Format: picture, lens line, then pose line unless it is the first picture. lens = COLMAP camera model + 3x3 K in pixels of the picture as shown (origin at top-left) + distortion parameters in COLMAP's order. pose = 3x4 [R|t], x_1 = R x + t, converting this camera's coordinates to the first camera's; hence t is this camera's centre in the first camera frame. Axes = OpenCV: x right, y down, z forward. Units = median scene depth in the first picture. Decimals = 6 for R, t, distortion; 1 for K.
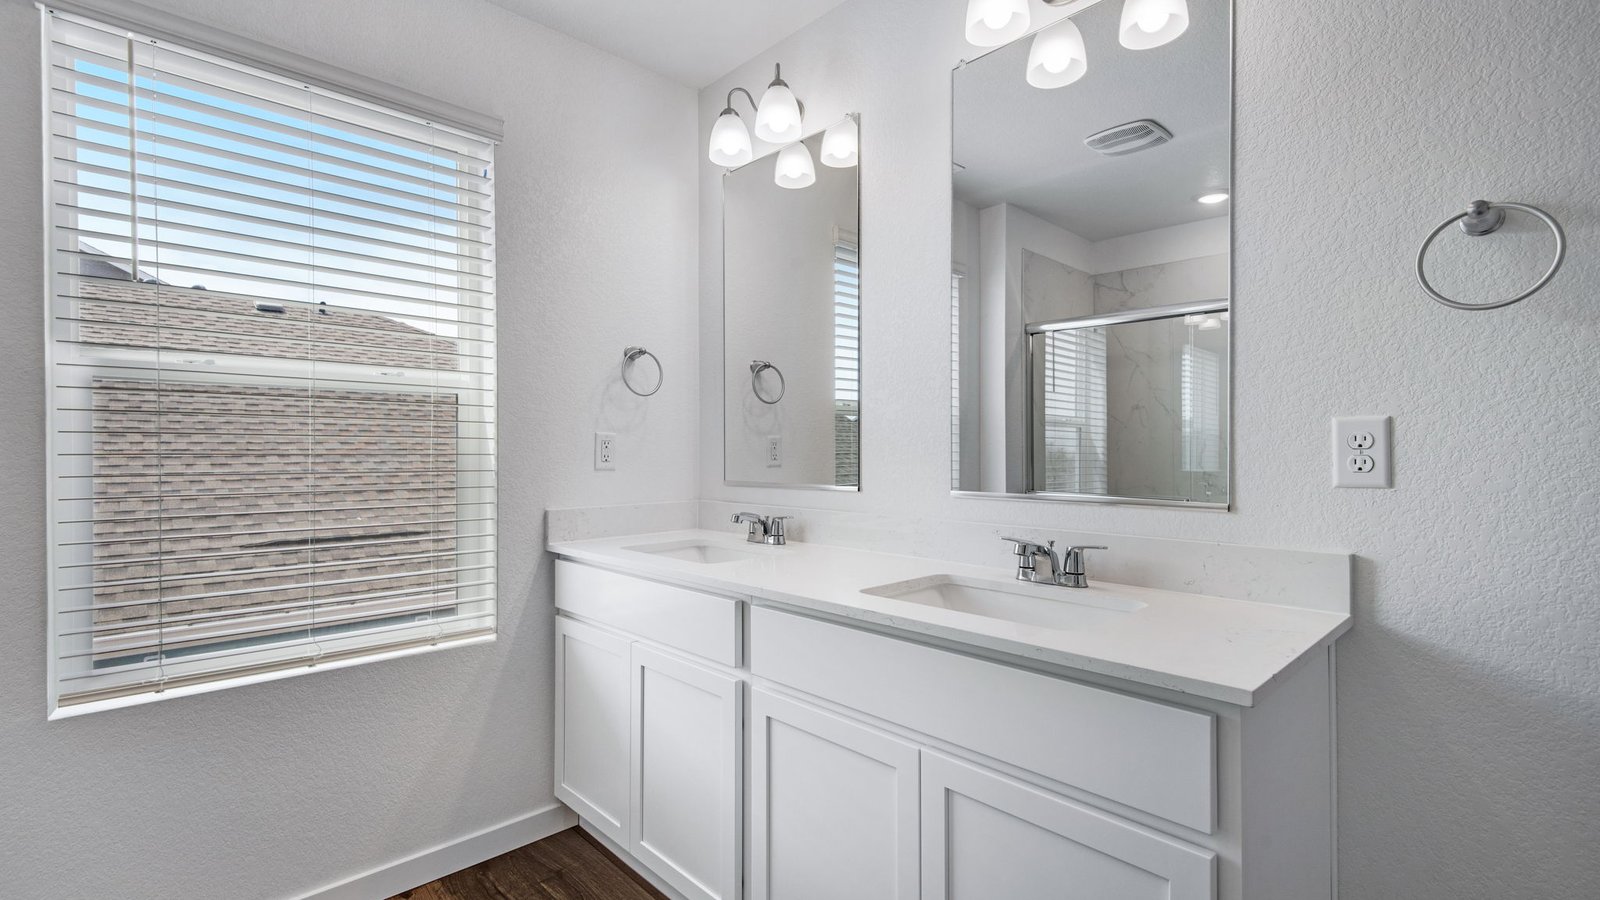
lens RADIAL K [[707.7, 0, 800.0], [0, 707.7, 450.0], [0, 0, 1]] dist [0.025639, -0.013892]
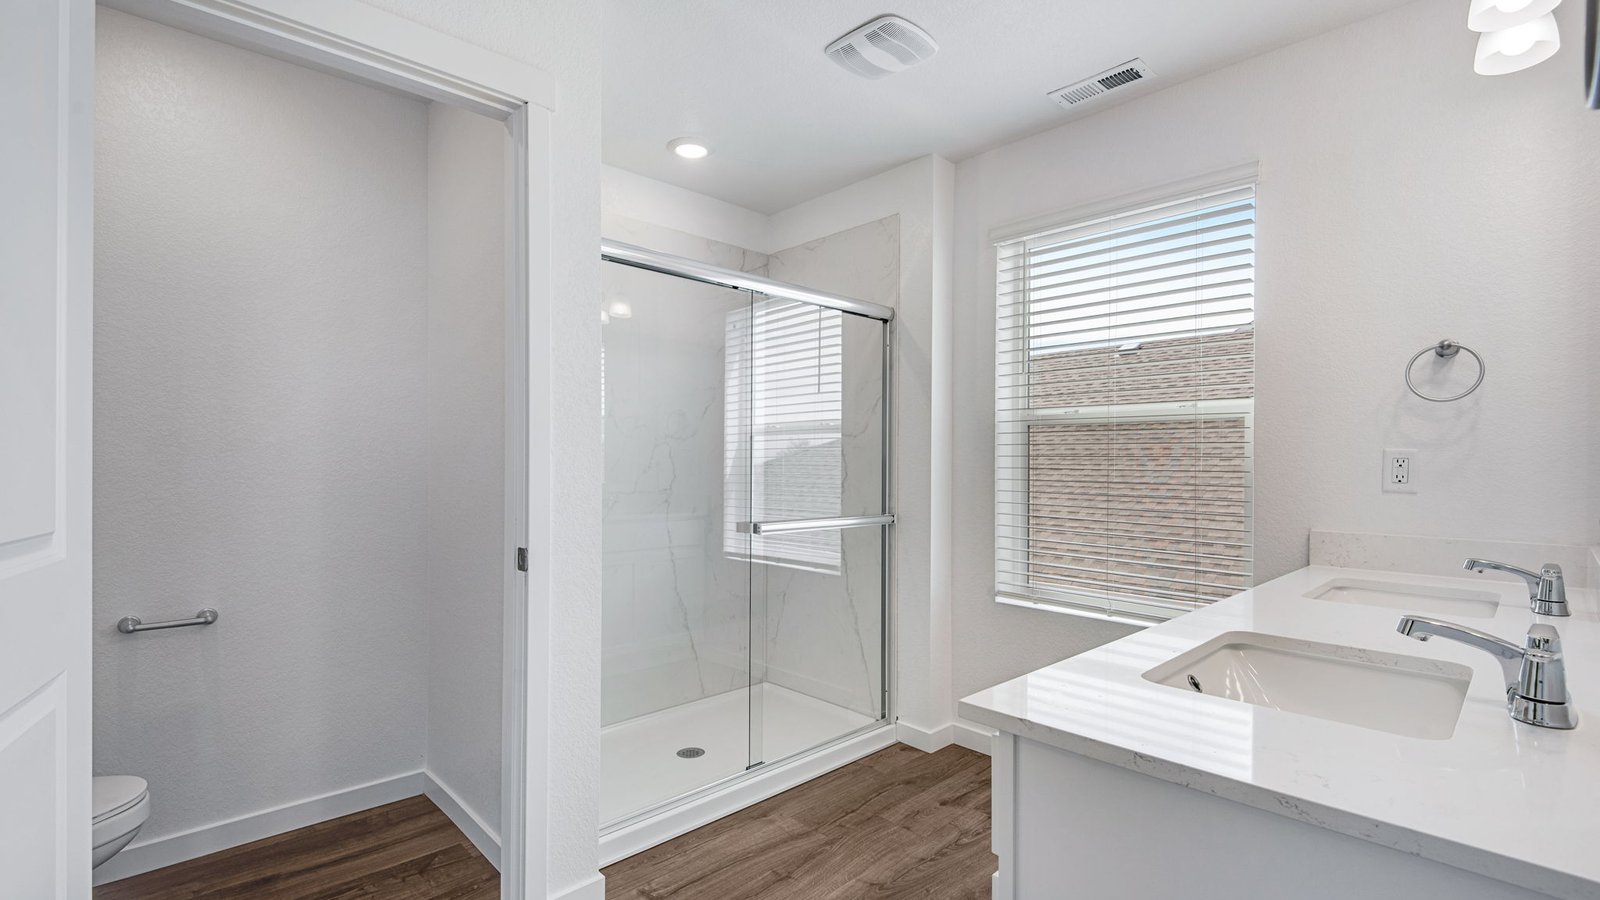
lens RADIAL K [[725.8, 0, 784.3], [0, 725.8, 455.1], [0, 0, 1]] dist [0.014483, -0.015355]
pose [[-0.011275, -0.007775, -0.999906, 0.665562], [-0.006371, 0.999950, -0.007704, -0.005961], [0.999916, 0.006284, -0.011324, 0.295573]]
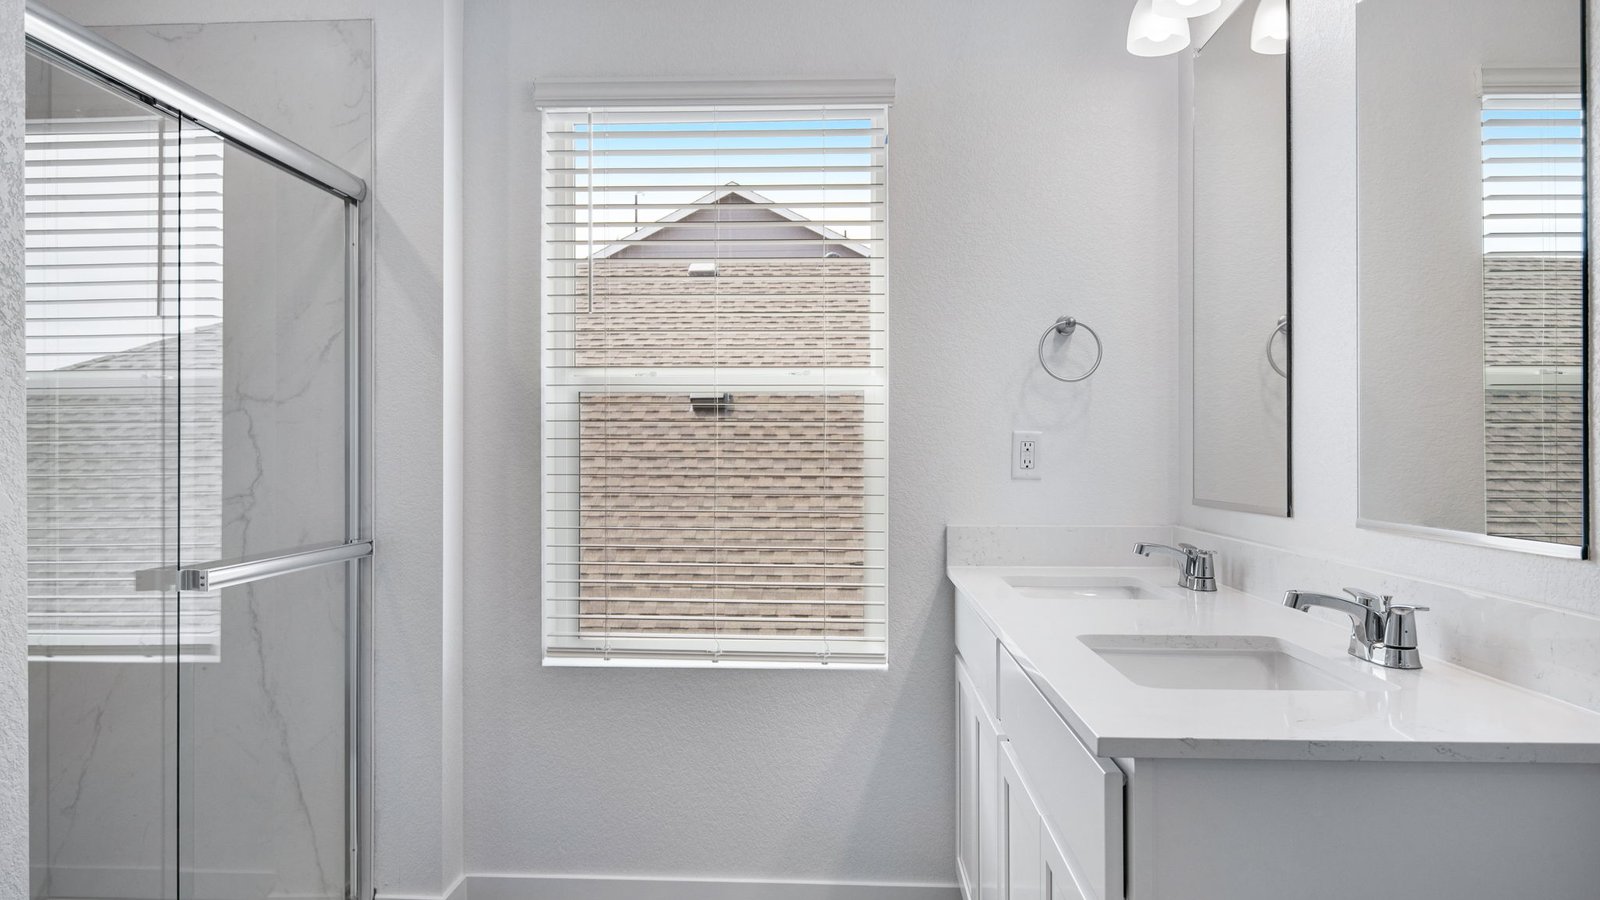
lens RADIAL K [[1205.6, 0, 804.1], [0, 1205.6, 432.8], [0, 0, 1]] dist [-0.004312, -0.000838]
pose [[0.693768, -0.008887, -0.720144, 0.557951], [-0.001746, 0.999900, -0.014021, -0.004036], [0.720197, 0.010985, 0.693683, -0.104522]]
